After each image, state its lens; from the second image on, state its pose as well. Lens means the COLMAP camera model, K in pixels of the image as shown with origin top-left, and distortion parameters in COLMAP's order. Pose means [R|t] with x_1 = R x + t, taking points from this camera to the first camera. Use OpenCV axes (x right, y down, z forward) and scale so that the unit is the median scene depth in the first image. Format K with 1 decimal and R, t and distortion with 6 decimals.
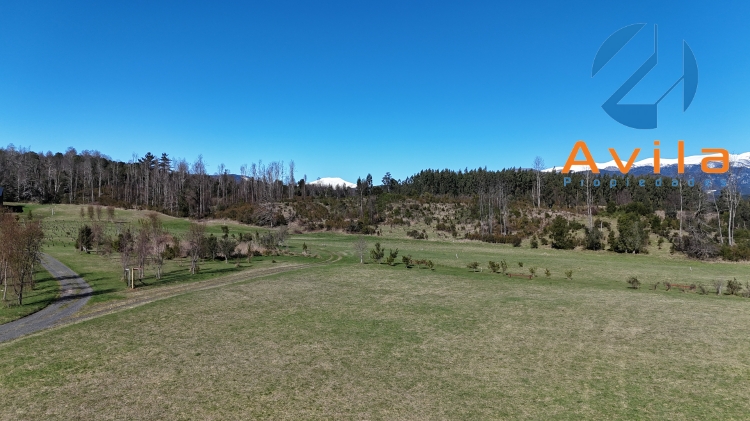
lens RADIAL K [[552.3, 0, 375.1], [0, 552.3, 213.9], [0, 0, 1]] dist [0.037225, -0.015145]
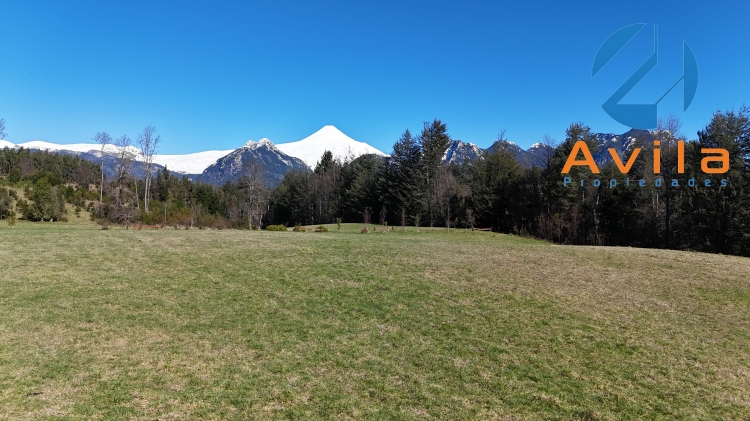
lens RADIAL K [[552.3, 0, 381.7], [0, 552.3, 206.1], [0, 0, 1]] dist [0.037225, -0.015145]
pose [[0.528769, 0.005490, 0.848748, -0.013425], [-0.012850, 0.999916, 0.001538, 0.026663], [-0.848669, -0.011720, 0.528795, 0.049442]]
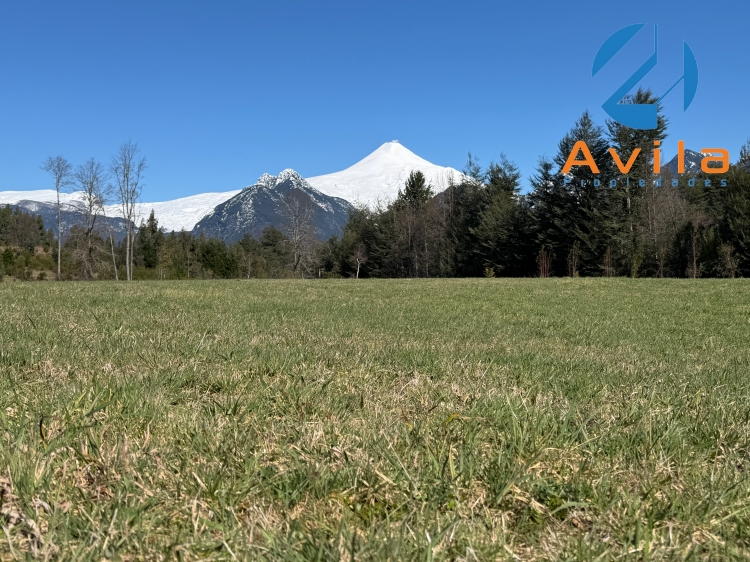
lens RADIAL K [[905.4, 0, 377.6], [0, 905.4, 288.0], [0, 0, 1]] dist [0.098118, 0.000000]
pose [[0.621915, -0.029613, 0.782525, -0.006688], [0.025836, 0.999517, 0.017292, 0.034975], [-0.782659, 0.009463, 0.622379, 0.086934]]
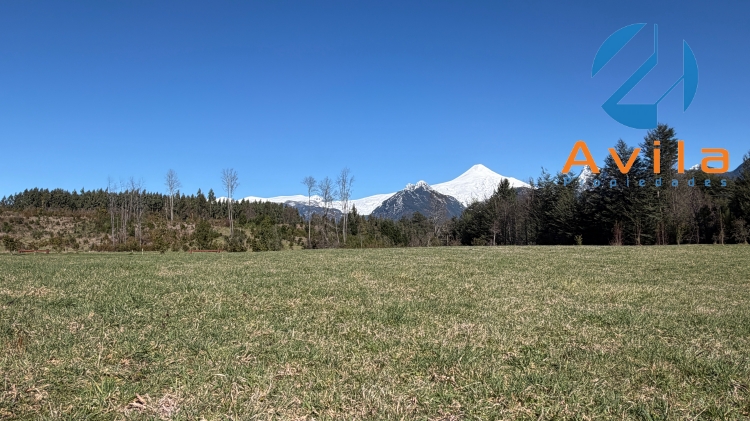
lens RADIAL K [[494.0, 0, 368.4], [0, 494.0, 209.8], [0, 0, 1]] dist [0.003999, 0.001192]
pose [[0.768506, 0.016817, 0.639621, 0.002479], [0.028038, 0.997809, -0.059923, 0.033475], [-0.639228, 0.063985, 0.766351, 0.115971]]
